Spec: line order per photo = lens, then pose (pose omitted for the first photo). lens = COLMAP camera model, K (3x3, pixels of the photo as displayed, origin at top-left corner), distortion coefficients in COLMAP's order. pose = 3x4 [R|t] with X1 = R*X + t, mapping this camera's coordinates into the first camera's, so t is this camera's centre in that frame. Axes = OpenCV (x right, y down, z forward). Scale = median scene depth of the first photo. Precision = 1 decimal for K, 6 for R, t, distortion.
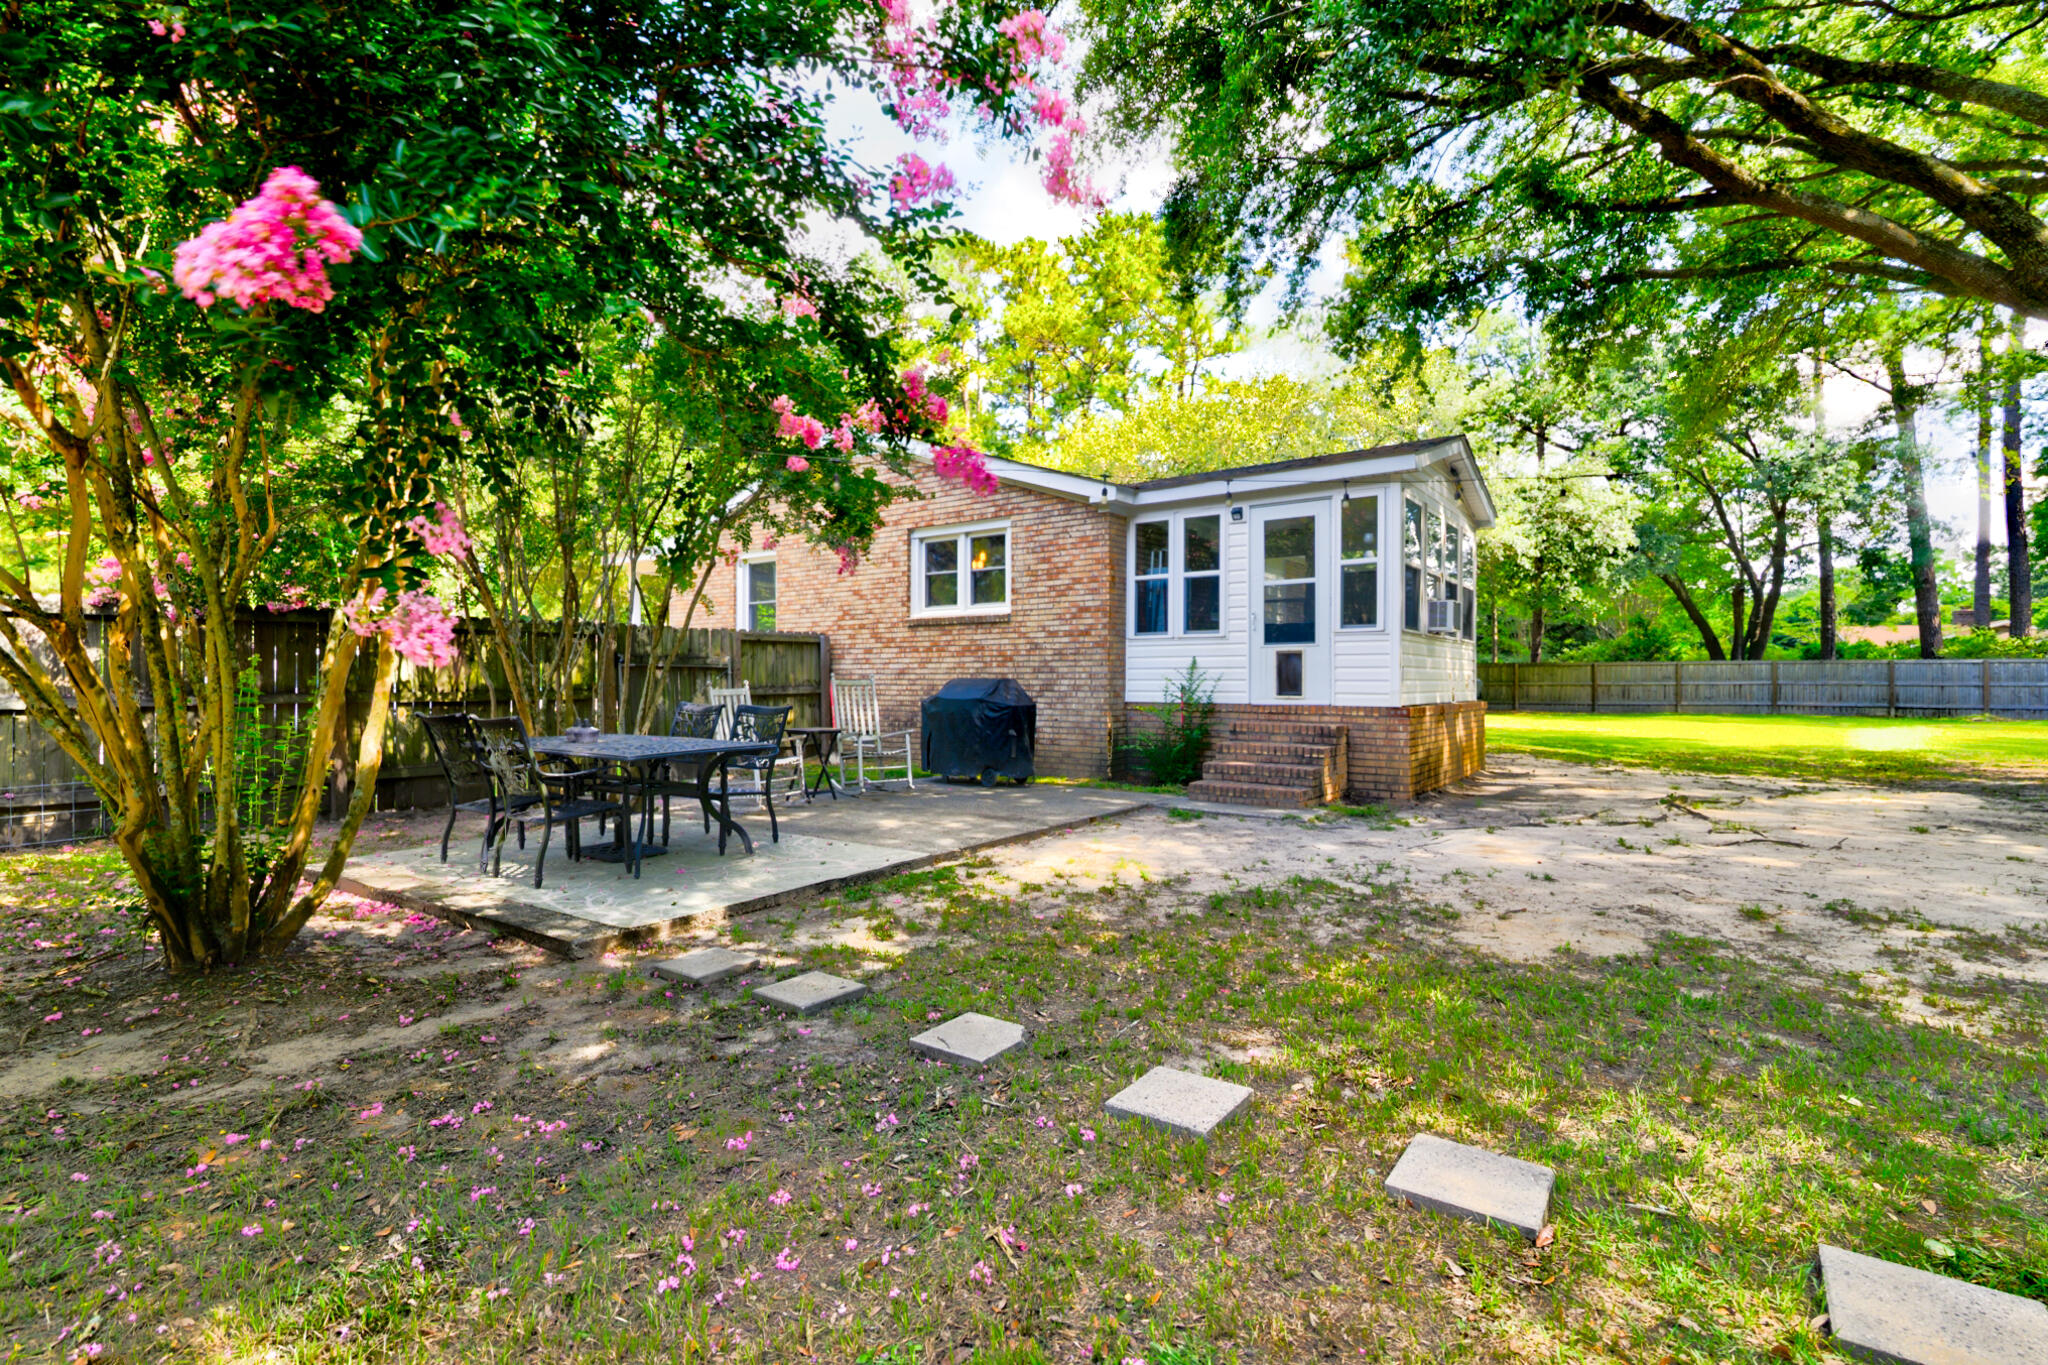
lens RADIAL K [[922.4, 0, 1025.6], [0, 922.4, 677.8], [0, 0, 1]] dist [0.004326, 0.000083]
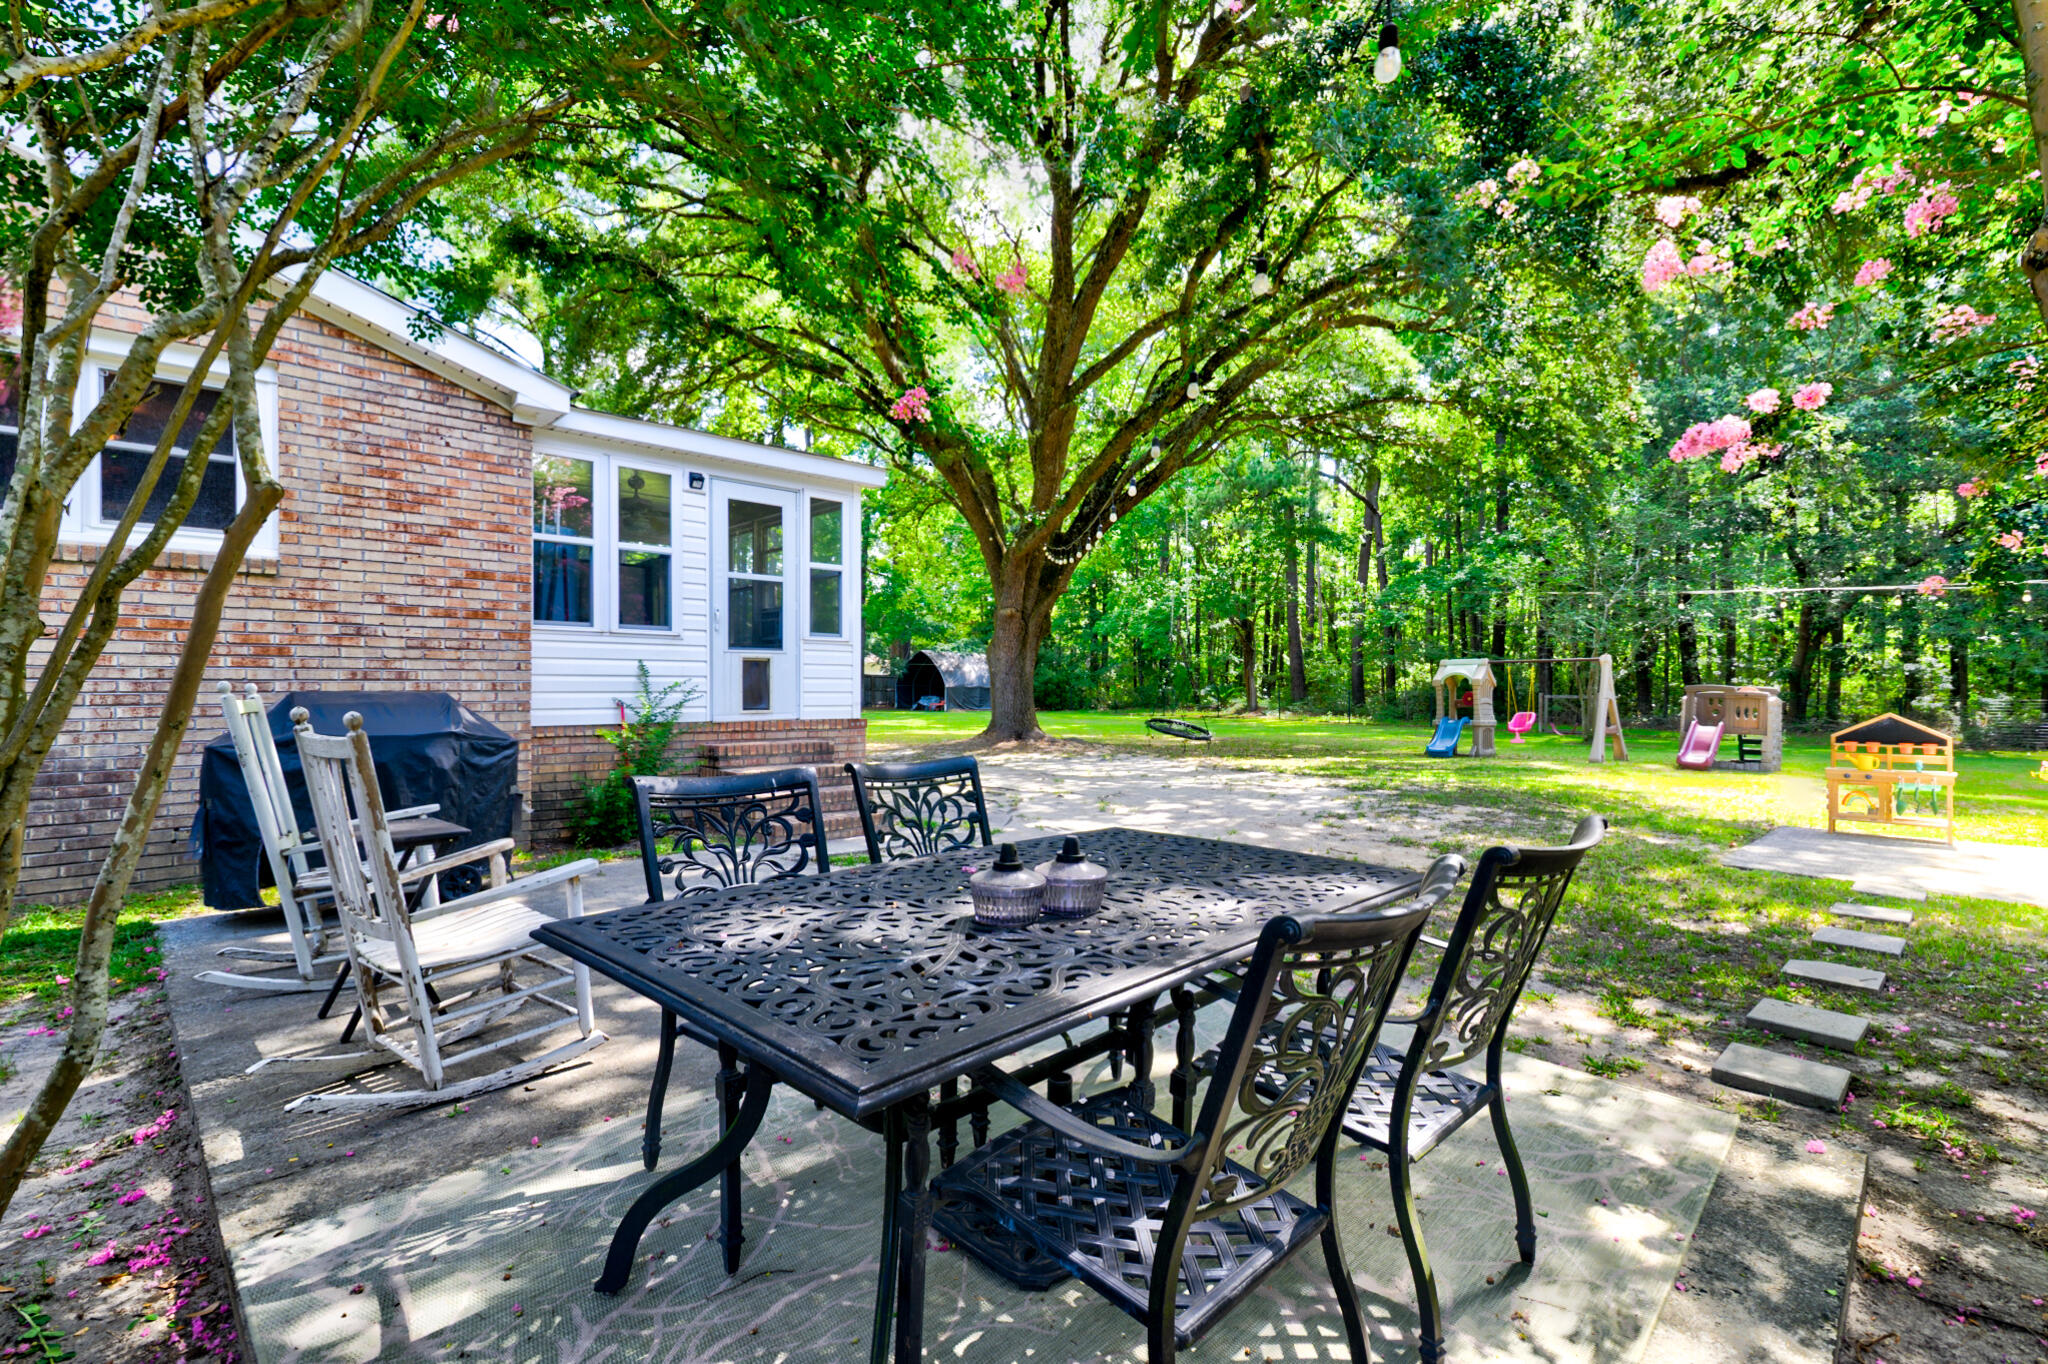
lens RADIAL K [[922.4, 0, 1020.3], [0, 922.4, 683.4], [0, 0, 1]] dist [0.004326, 0.000083]
pose [[0.152063, 0.003469, 0.988365, -0.494587], [-0.000376, 0.999994, -0.003452, -0.002202], [-0.988371, 0.000153, 0.152064, 0.590794]]
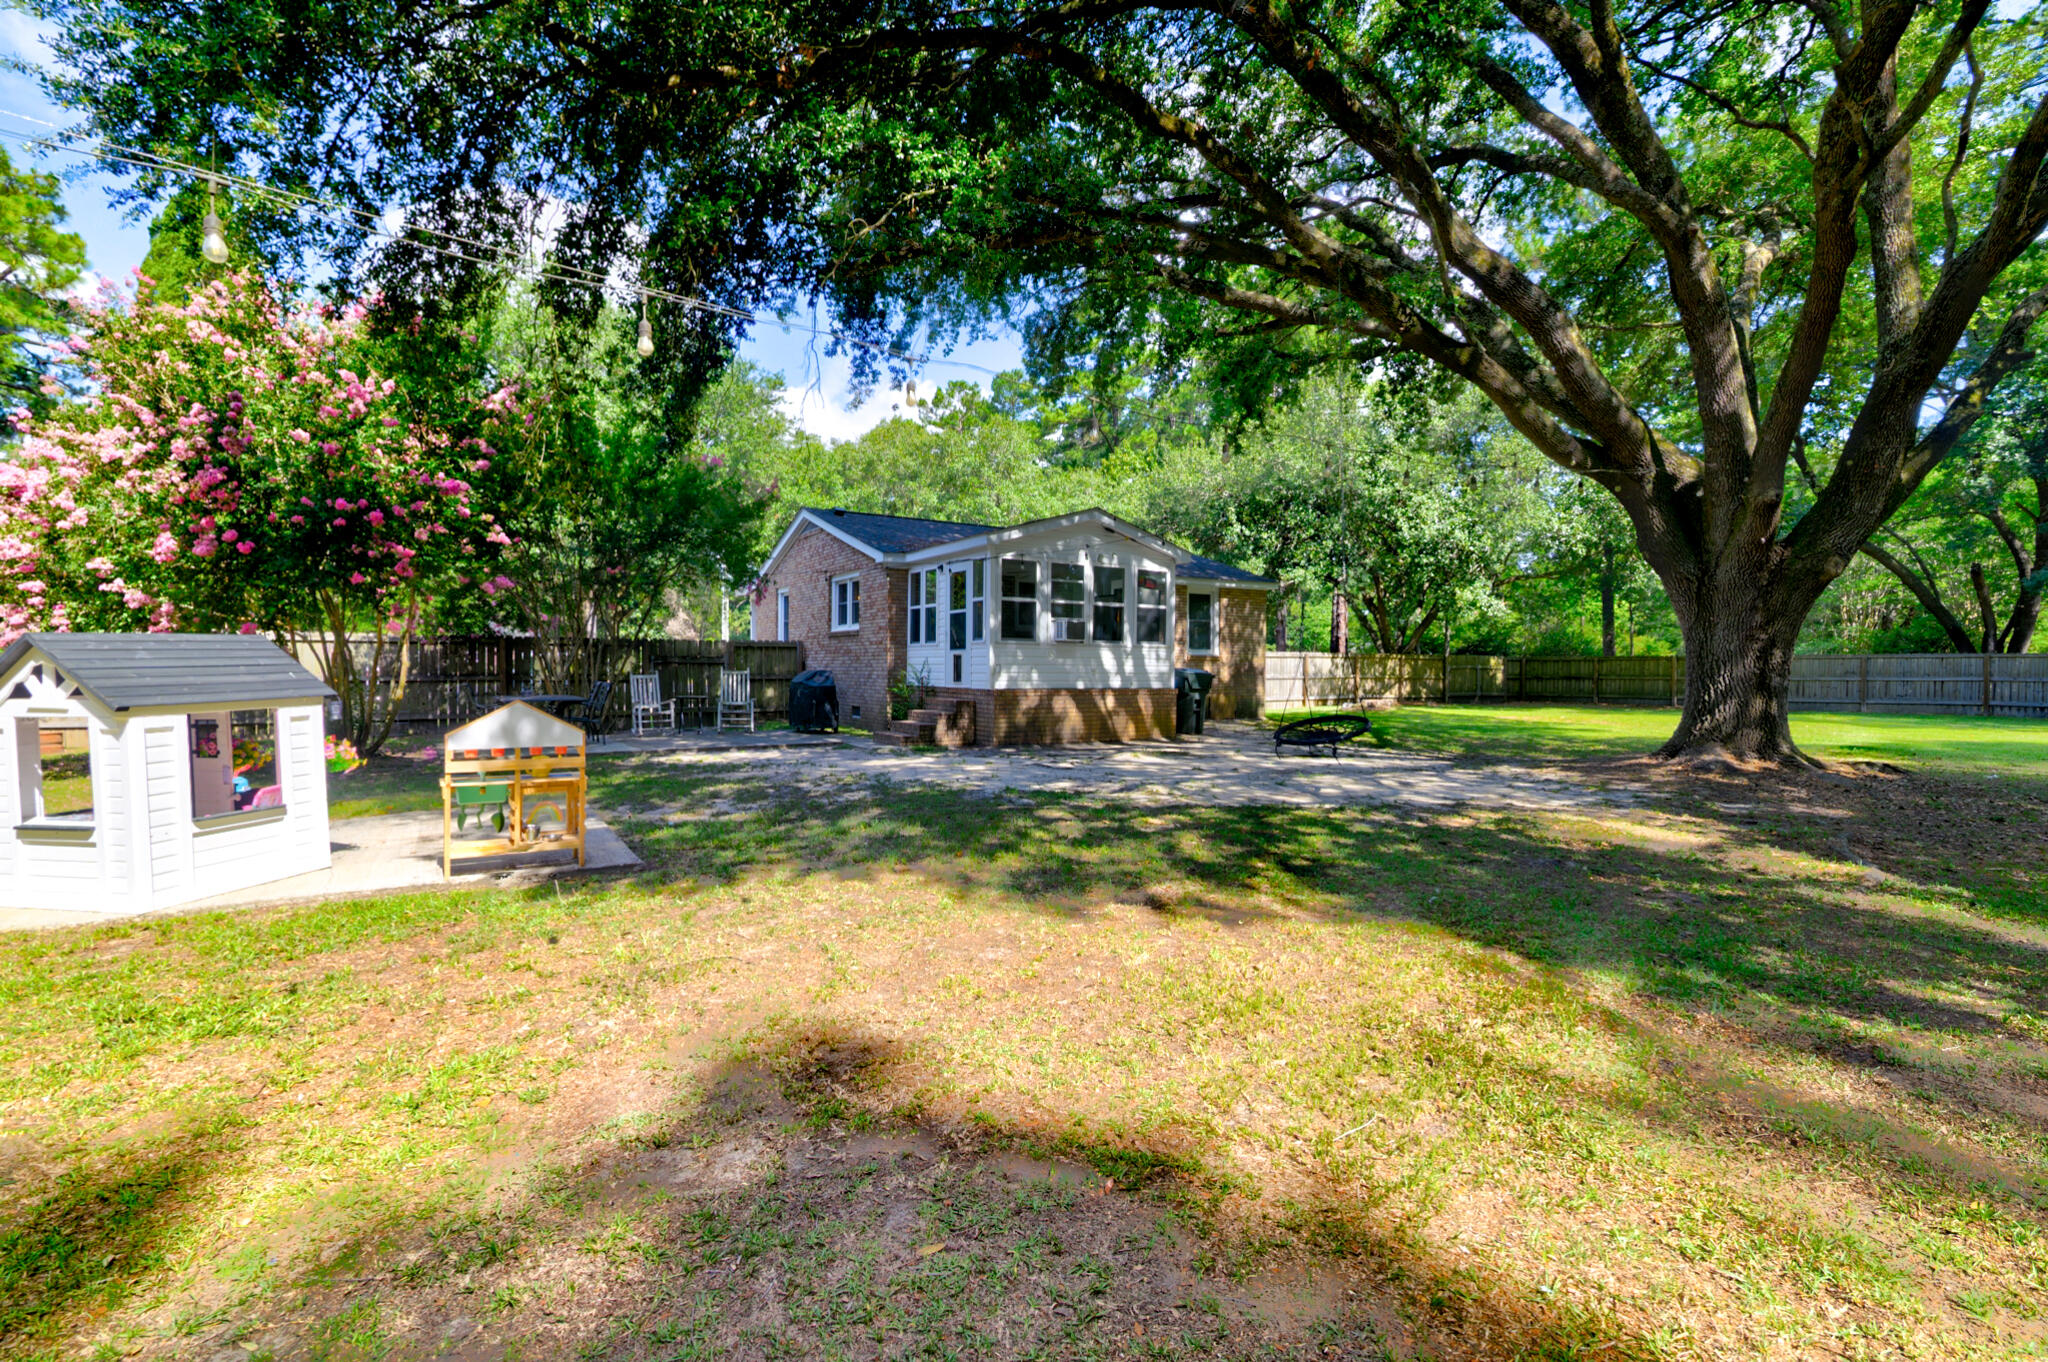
lens RADIAL K [[922.4, 0, 1018.5], [0, 922.4, 678.5], [0, 0, 1]] dist [0.004326, 0.000083]
pose [[0.937158, 0.007785, -0.348818, 0.904835], [-0.003781, 0.999919, 0.012157, -0.005327], [0.348885, -0.010074, 0.937111, -0.472780]]
